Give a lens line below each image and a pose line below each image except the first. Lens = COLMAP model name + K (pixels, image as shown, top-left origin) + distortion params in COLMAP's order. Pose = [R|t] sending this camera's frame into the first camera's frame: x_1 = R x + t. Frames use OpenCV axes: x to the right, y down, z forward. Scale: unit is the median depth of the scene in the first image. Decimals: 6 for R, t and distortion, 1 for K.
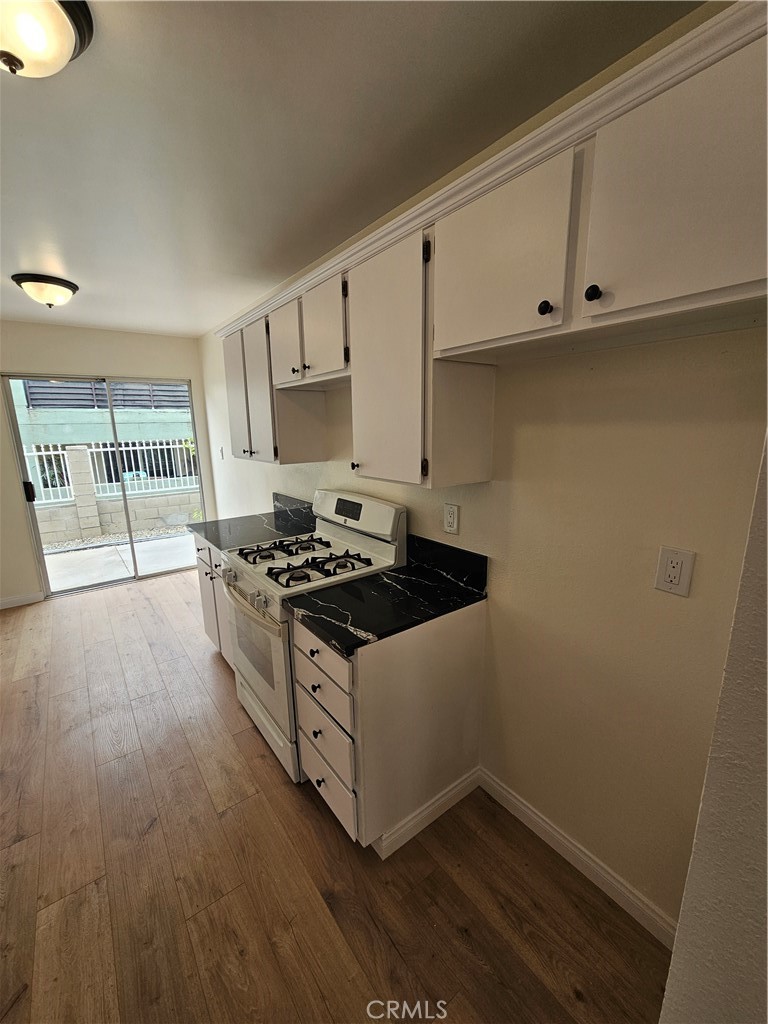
lens RADIAL K [[424.9, 0, 384.0], [0, 424.9, 513.0], [0, 0, 1]] dist [-0.001516, 0.000253]
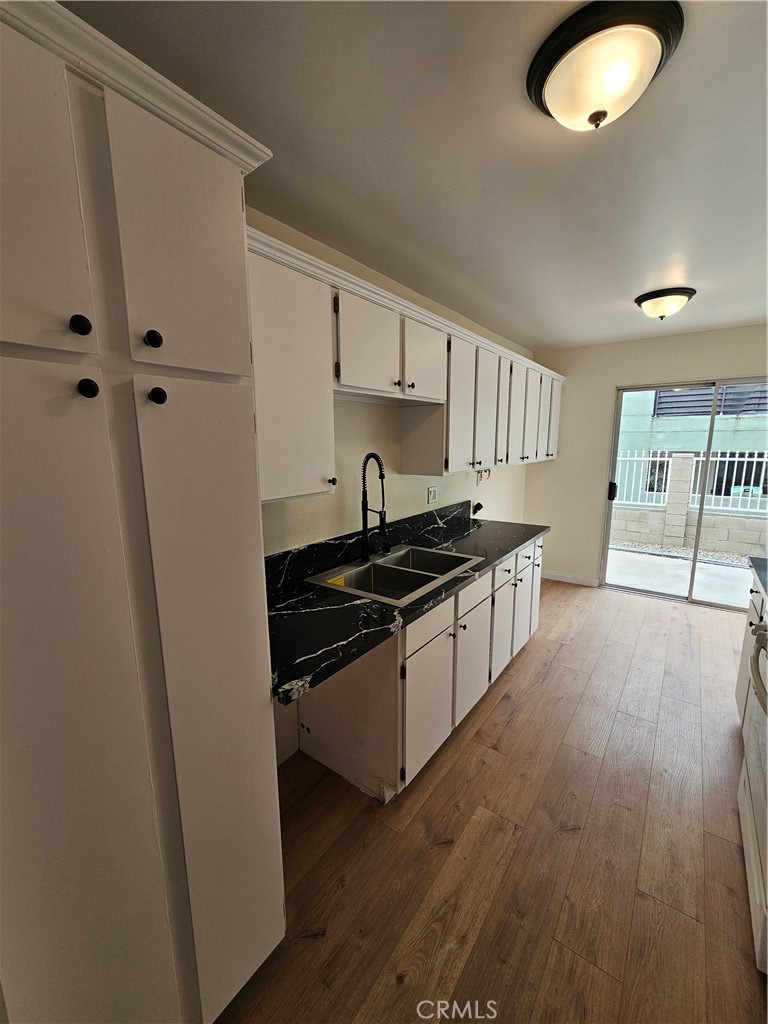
lens RADIAL K [[423.8, 0, 371.0], [0, 423.8, 513.4], [0, 0, 1]] dist [-0.000058, -0.000038]
pose [[0.272576, 0.180615, -0.945029, 0.074903], [-0.195359, 0.972151, 0.129451, -0.015543], [0.942092, 0.149335, 0.300270, 0.075567]]
